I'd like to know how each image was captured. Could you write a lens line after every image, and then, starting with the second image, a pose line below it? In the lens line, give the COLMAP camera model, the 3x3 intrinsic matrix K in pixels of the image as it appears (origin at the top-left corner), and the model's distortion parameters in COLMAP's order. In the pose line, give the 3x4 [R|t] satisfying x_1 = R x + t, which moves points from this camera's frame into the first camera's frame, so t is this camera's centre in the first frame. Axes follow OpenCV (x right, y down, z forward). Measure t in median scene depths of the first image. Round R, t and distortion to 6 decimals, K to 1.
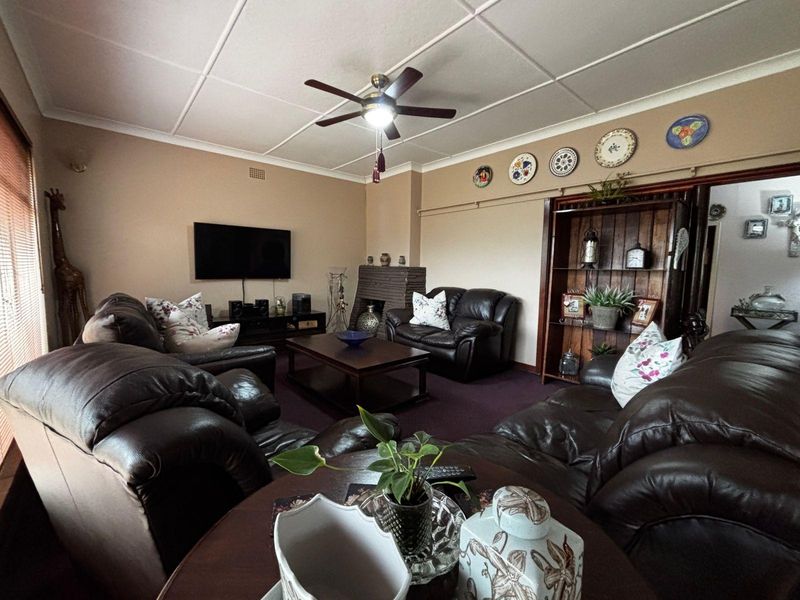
lens RADIAL K [[340.8, 0, 400.0], [0, 340.8, 300.0], [0, 0, 1]] dist [-0.000297, -0.000145]
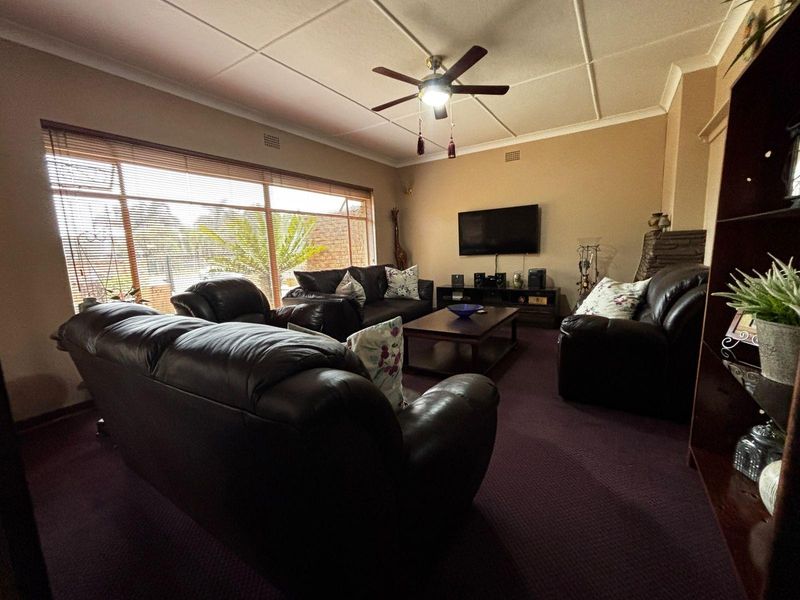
lens RADIAL K [[340.8, 0, 400.0], [0, 340.8, 300.0], [0, 0, 1]] dist [-0.000297, -0.000145]
pose [[0.291078, 0.114798, -0.949787, 0.559847], [-0.039259, 0.993372, 0.108035, -0.020508], [0.955894, 0.005841, 0.293655, 0.344696]]
